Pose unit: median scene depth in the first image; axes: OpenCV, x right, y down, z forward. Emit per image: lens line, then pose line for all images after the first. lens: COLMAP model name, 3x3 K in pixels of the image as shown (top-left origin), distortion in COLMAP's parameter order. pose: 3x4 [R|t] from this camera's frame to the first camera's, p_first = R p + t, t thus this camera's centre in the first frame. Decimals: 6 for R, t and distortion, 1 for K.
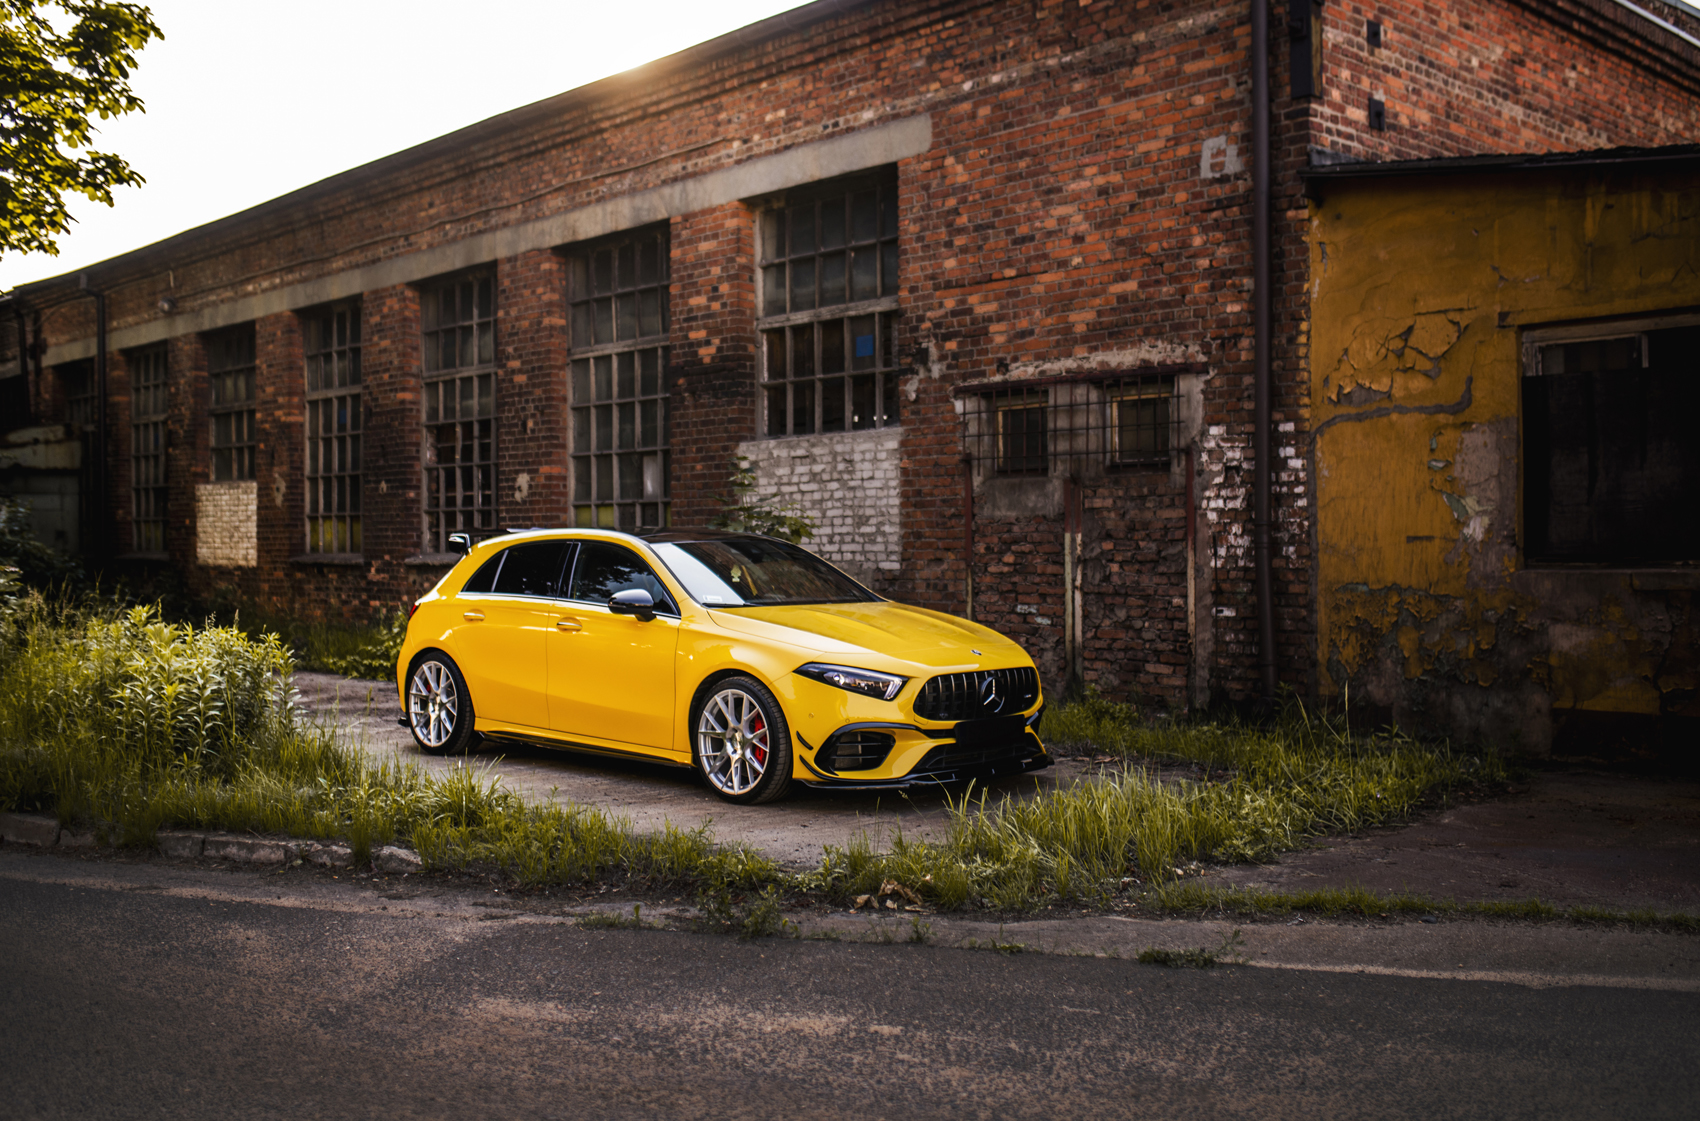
lens RADIAL K [[1656.5, 0, 858.1], [0, 1656.5, 550.7], [0, 0, 1]] dist [-0.068372, 0.116234]
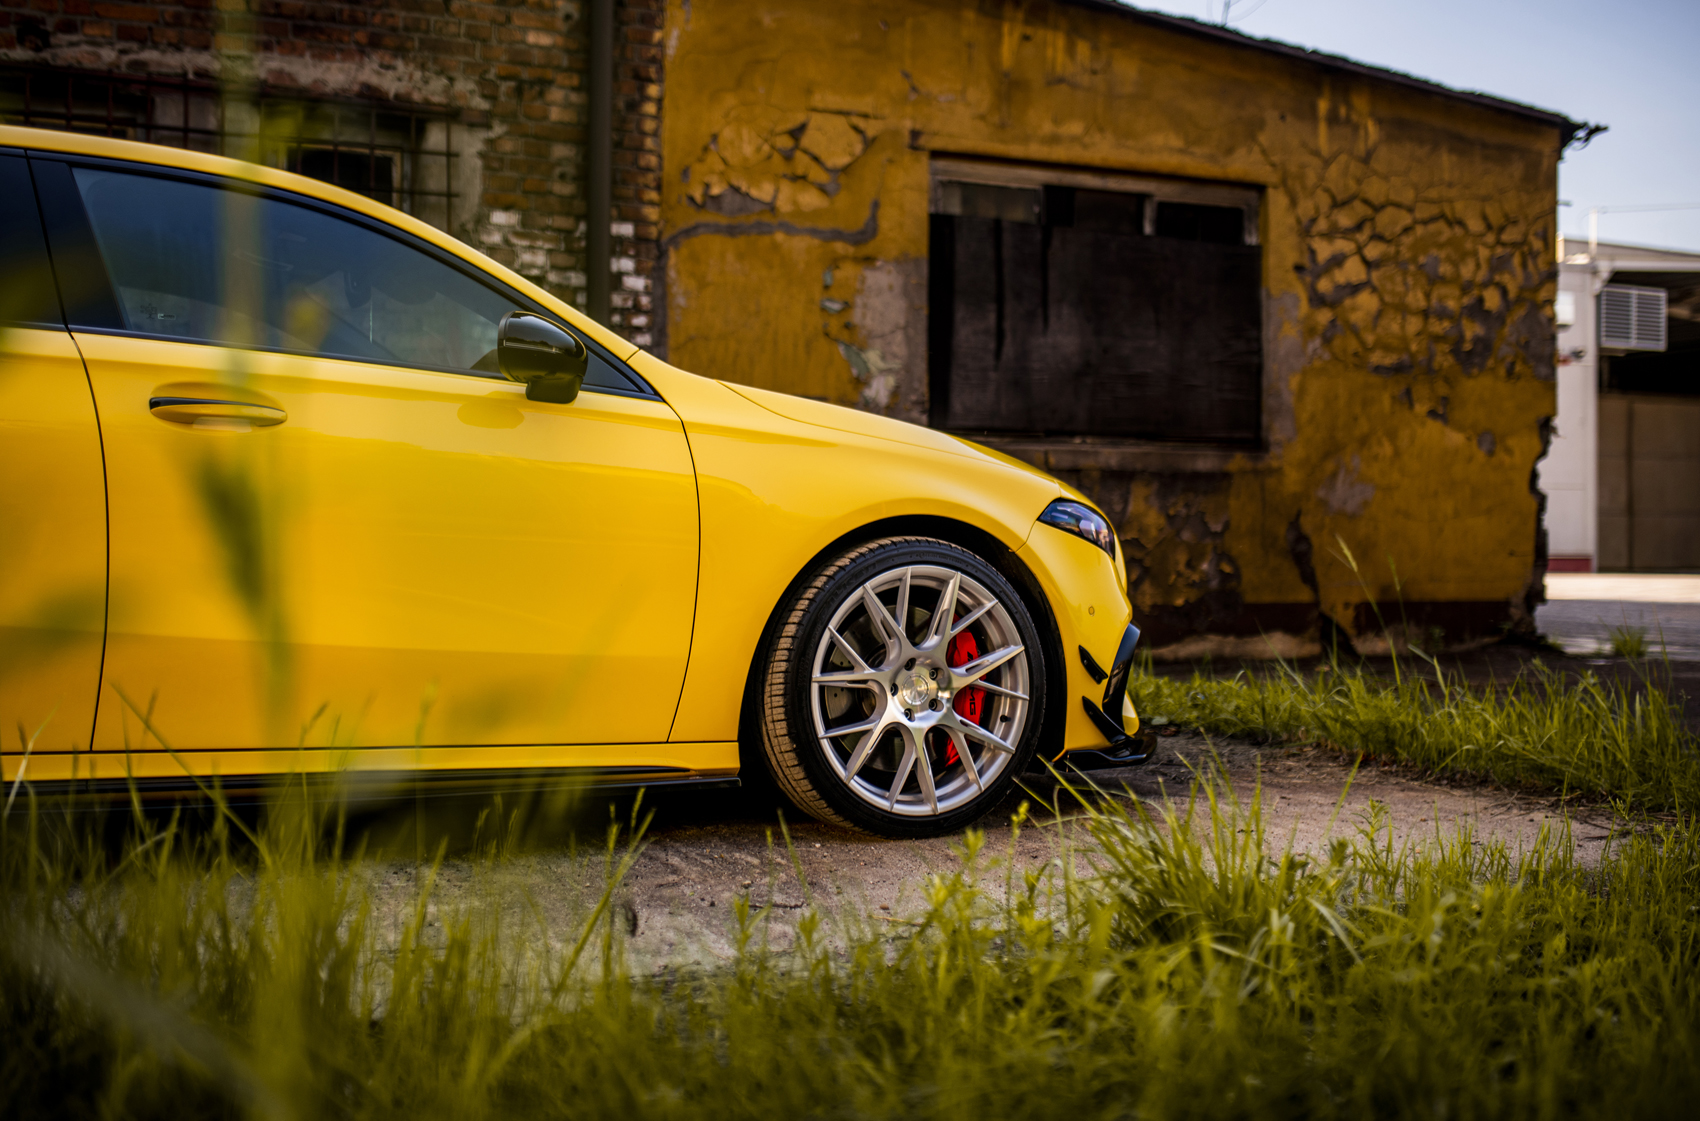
lens RADIAL K [[1697.6, 0, 821.4], [0, 1697.6, 538.4], [0, 0, 1]] dist [-0.068461, 0.116412]
pose [[0.356392, 0.013240, 0.934243, -0.376611], [-0.004709, 0.999912, -0.012374, 0.064046], [-0.934325, 0.000011, 0.356423, 0.674367]]
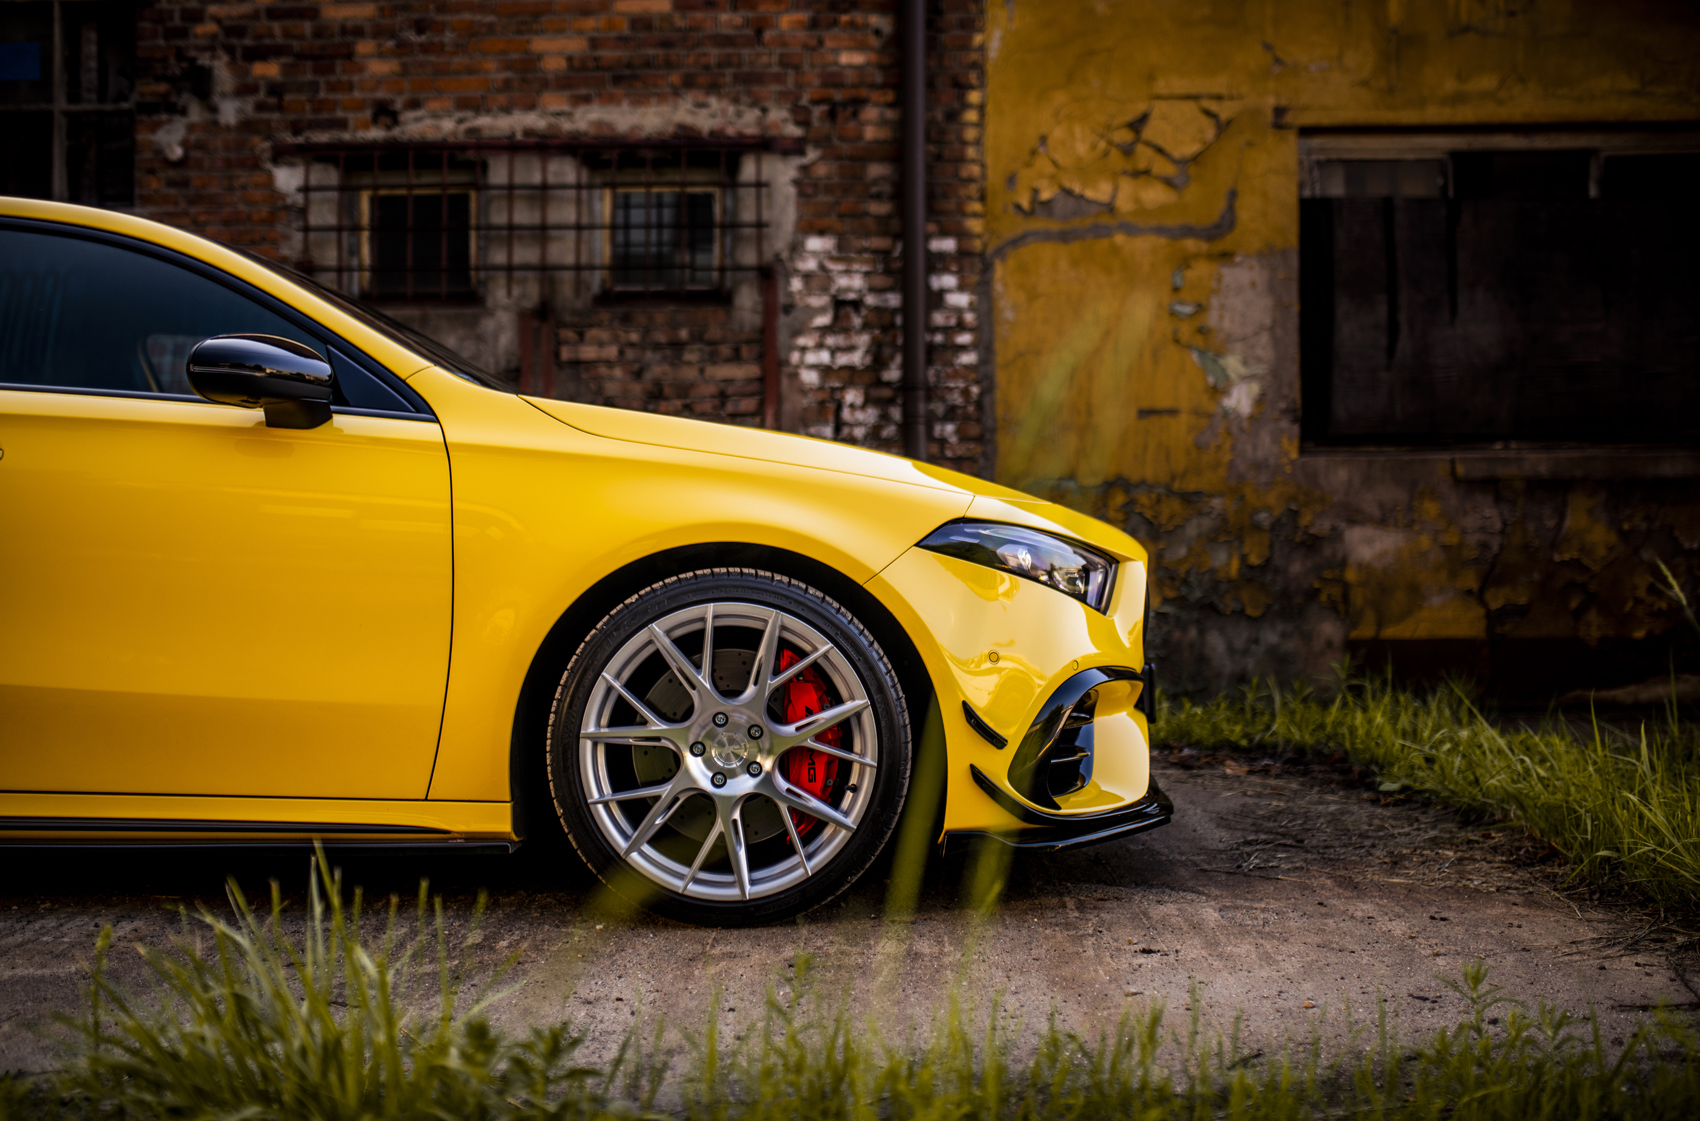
lens RADIAL K [[1634.0, 0, 855.3], [0, 1634.0, 555.6], [0, 0, 1]] dist [-0.066632, 0.108714]
pose [[0.701376, 0.009956, 0.712722, -0.235246], [0.002550, 0.999861, -0.016476, 0.061954], [-0.712787, 0.013374, 0.701253, 0.570598]]
